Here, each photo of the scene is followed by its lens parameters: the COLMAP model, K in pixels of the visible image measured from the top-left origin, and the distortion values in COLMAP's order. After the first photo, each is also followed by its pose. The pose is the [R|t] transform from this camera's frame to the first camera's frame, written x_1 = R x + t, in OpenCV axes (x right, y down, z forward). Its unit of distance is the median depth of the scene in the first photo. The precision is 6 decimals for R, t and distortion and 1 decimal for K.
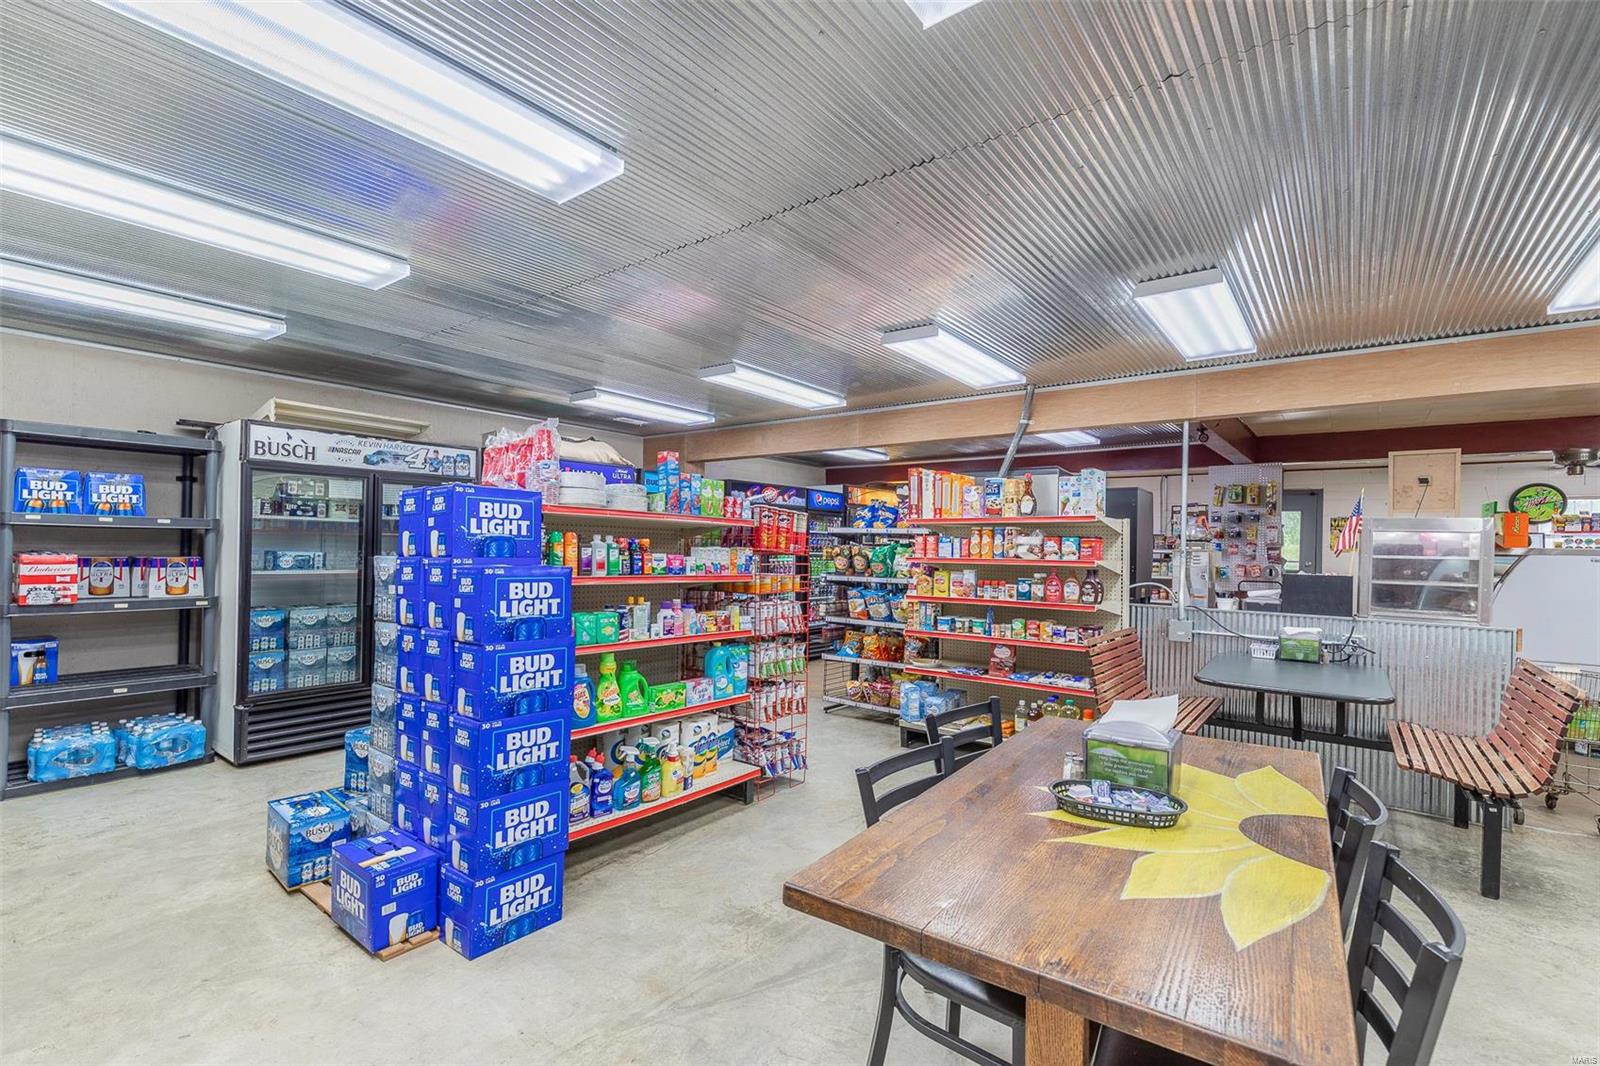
lens RADIAL K [[718.8, 0, 799.4], [0, 718.8, 541.7], [0, 0, 1]] dist [0.006700, -0.001067]
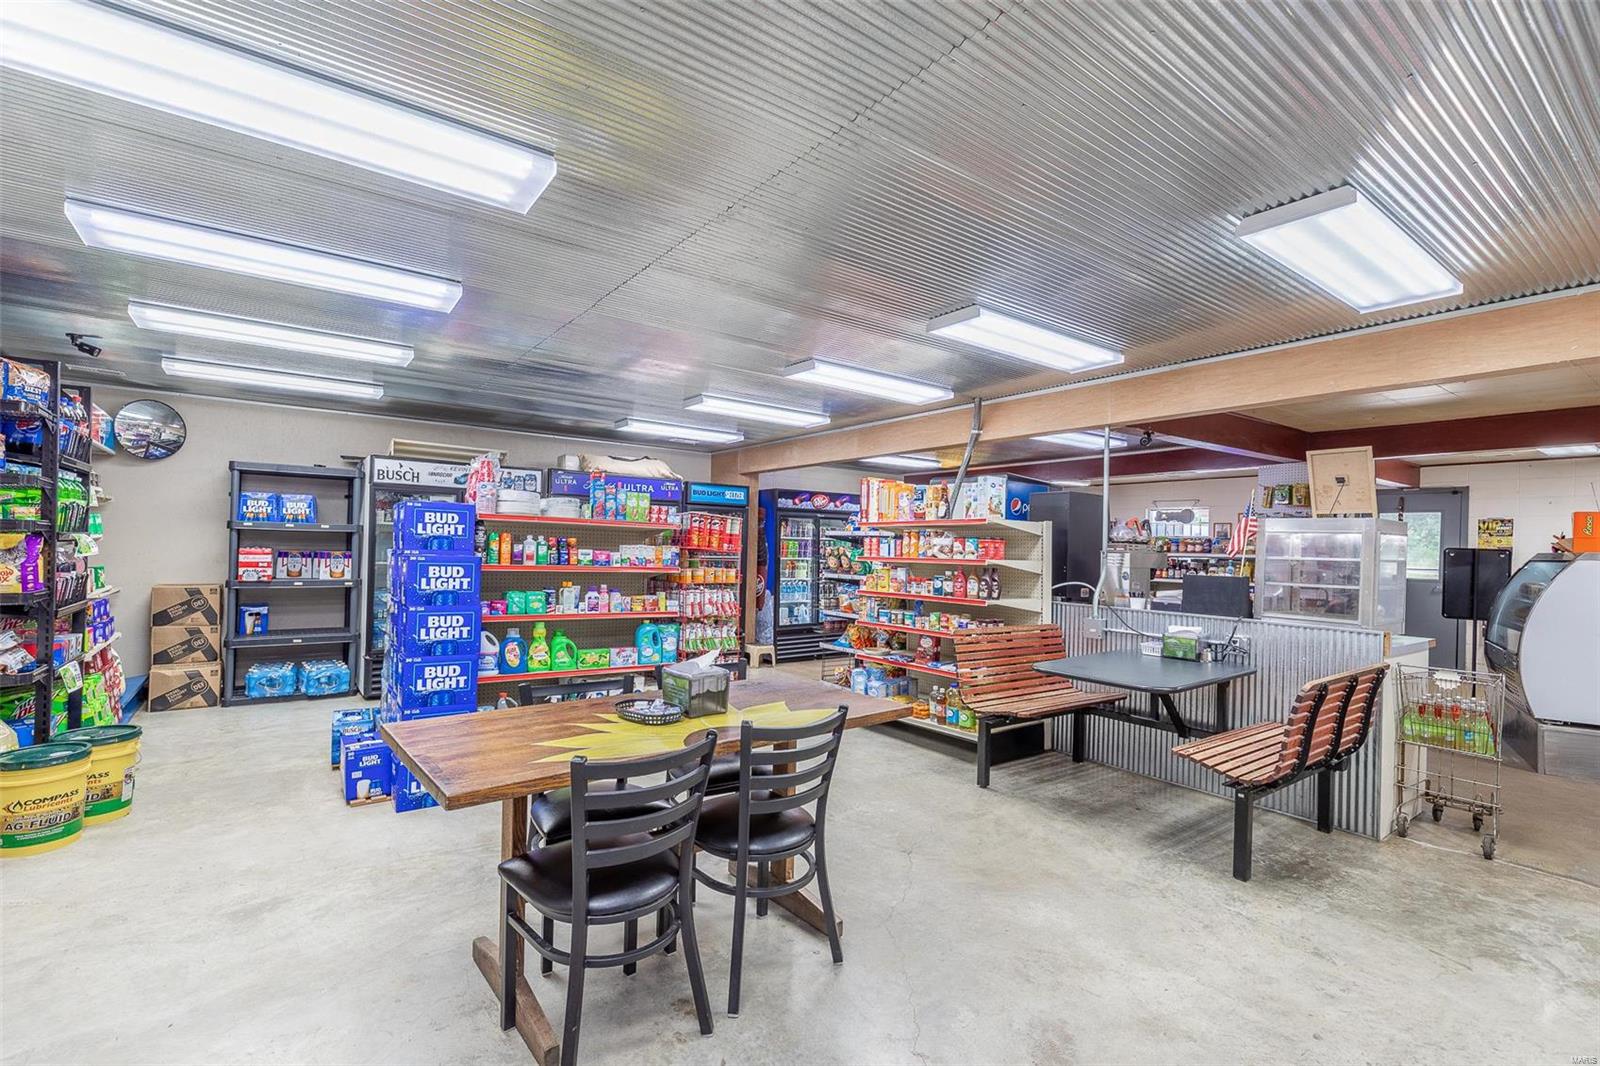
lens RADIAL K [[715.1, 0, 795.3], [0, 715.1, 543.4], [0, 0, 1]] dist [0.009490, -0.004908]
pose [[0.960956, 0.003051, -0.276686, 0.447868], [-0.004352, 0.999982, -0.004086, 0.007549], [0.276668, 0.005130, 0.960952, -0.132778]]
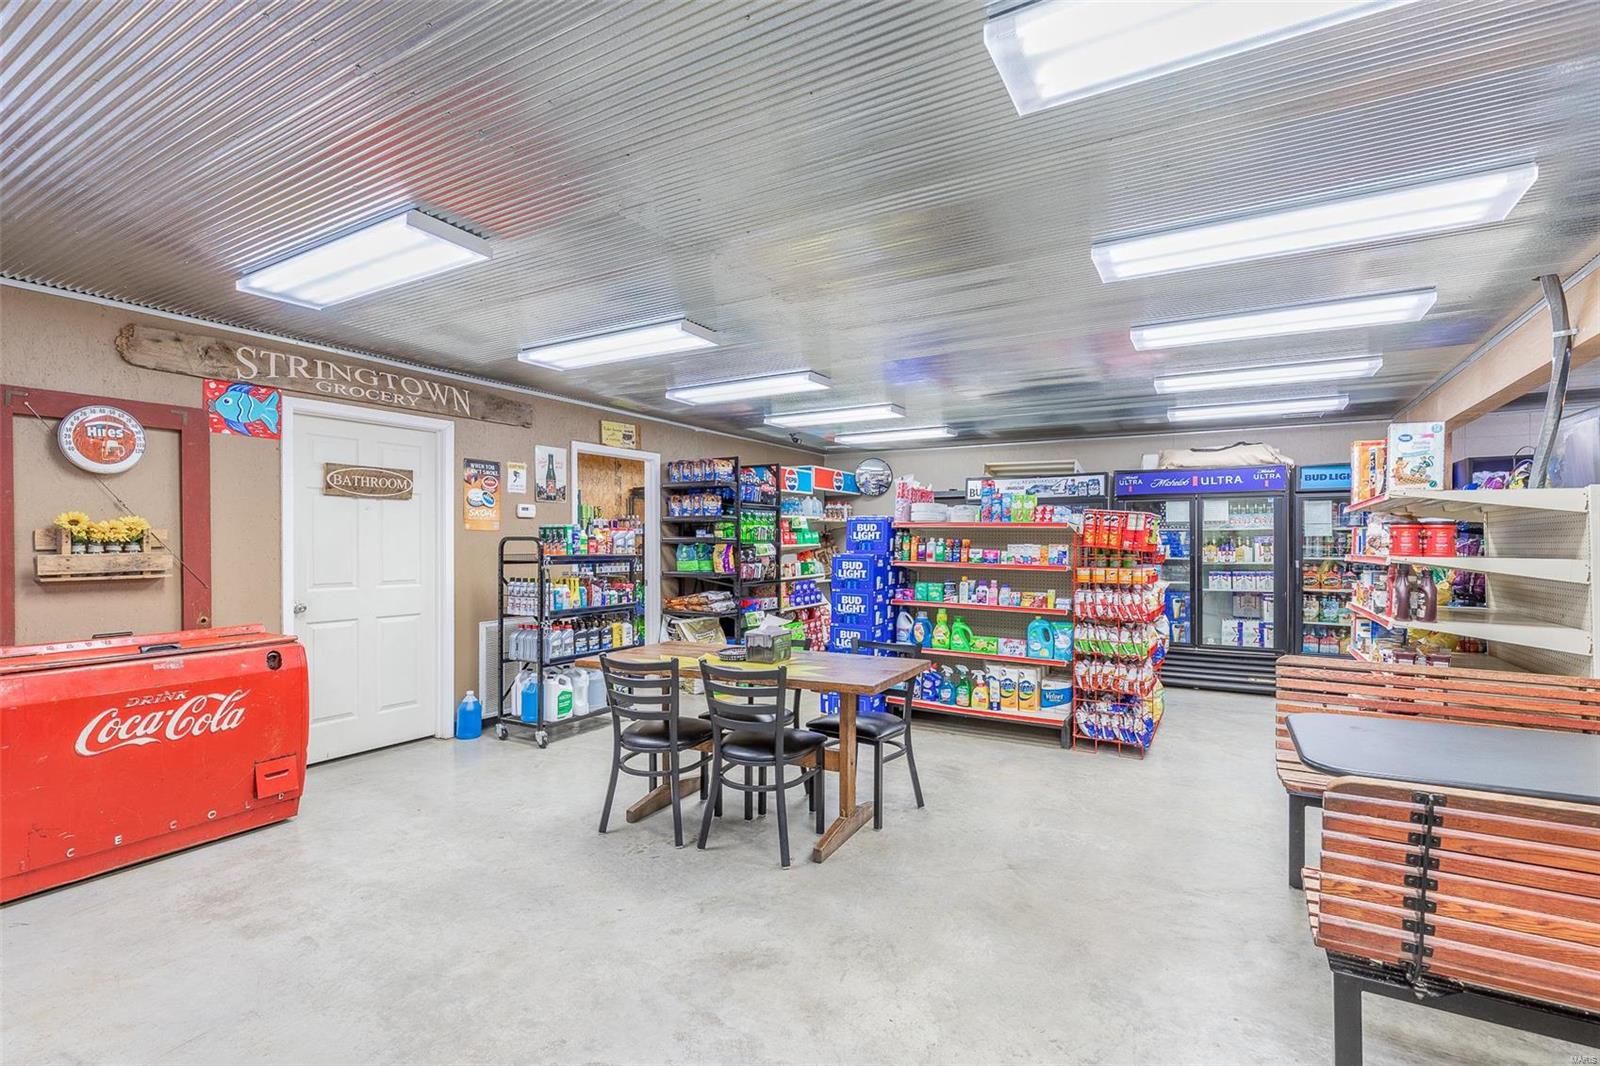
lens RADIAL K [[737.0, 0, 803.2], [0, 737.0, 540.4], [0, 0, 1]] dist [0.004310, -0.000294]
pose [[0.135523, -0.018806, -0.990596, 1.082436], [0.006558, 0.999815, -0.018084, 0.020310], [0.990753, -0.004046, 0.135621, 0.351082]]
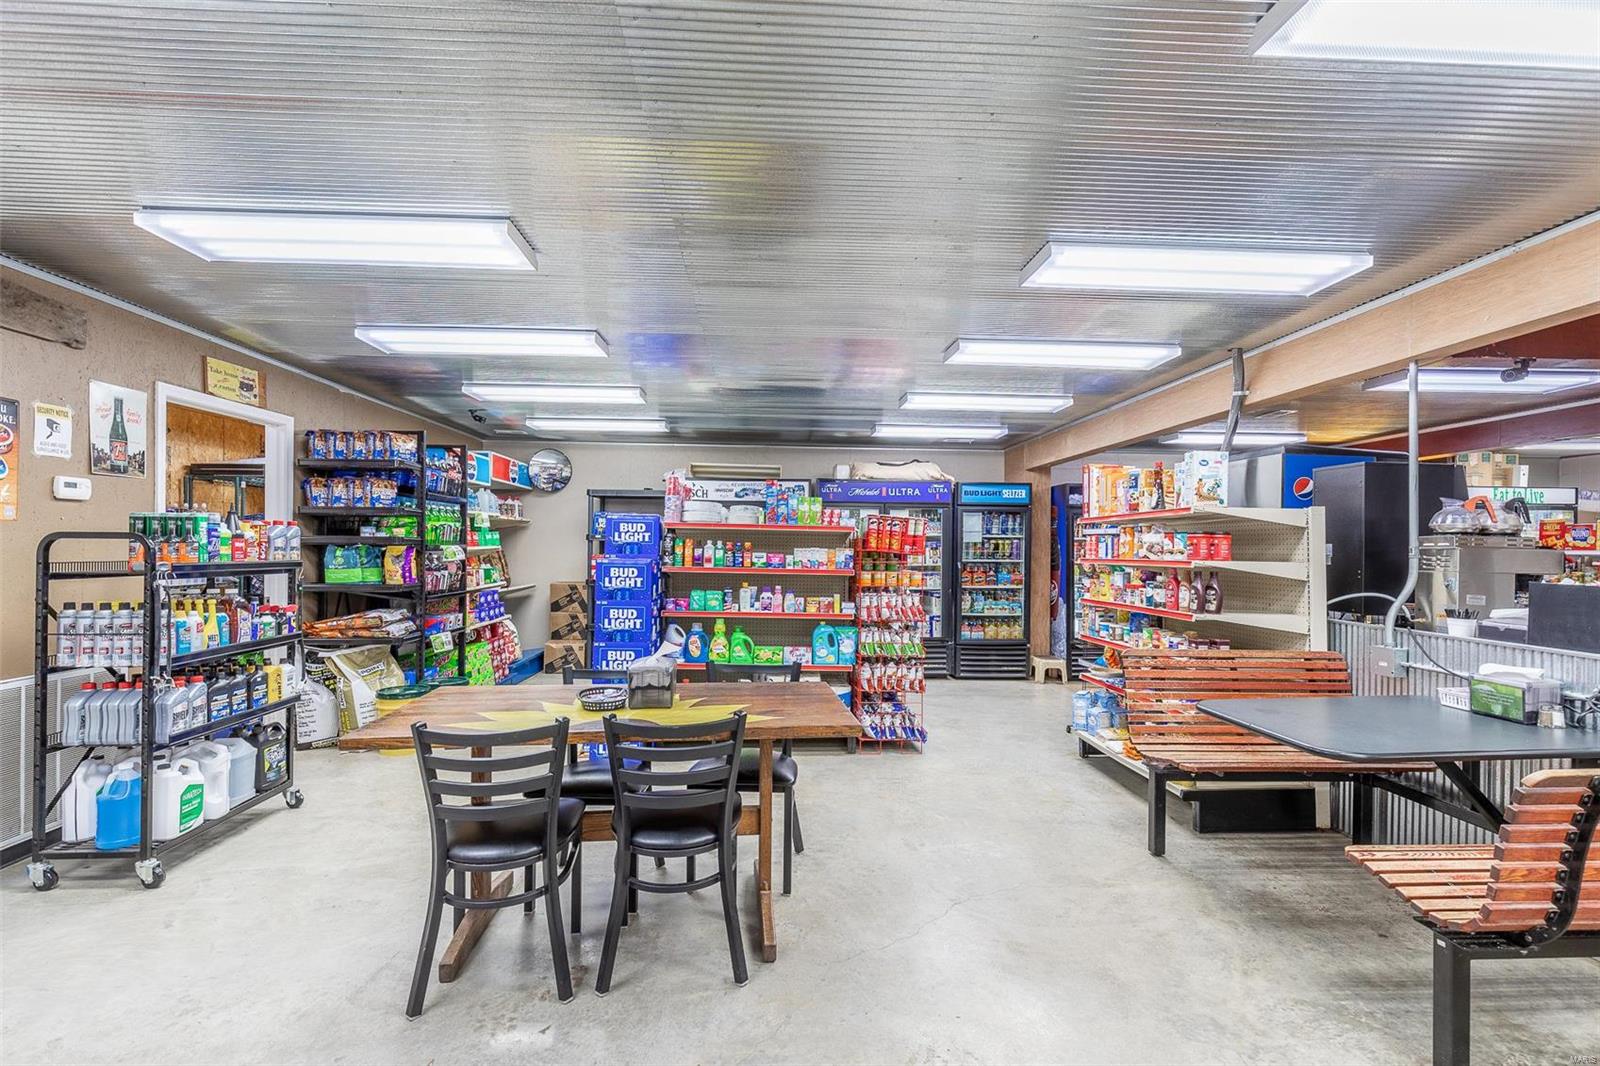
lens RADIAL K [[718.8, 0, 799.4], [0, 718.8, 541.7], [0, 0, 1]] dist [0.006700, -0.001067]
pose [[0.654193, -0.016478, -0.756148, 0.772987], [0.007451, 0.999855, -0.015343, 0.013985], [0.756291, 0.004403, 0.654220, 0.105846]]
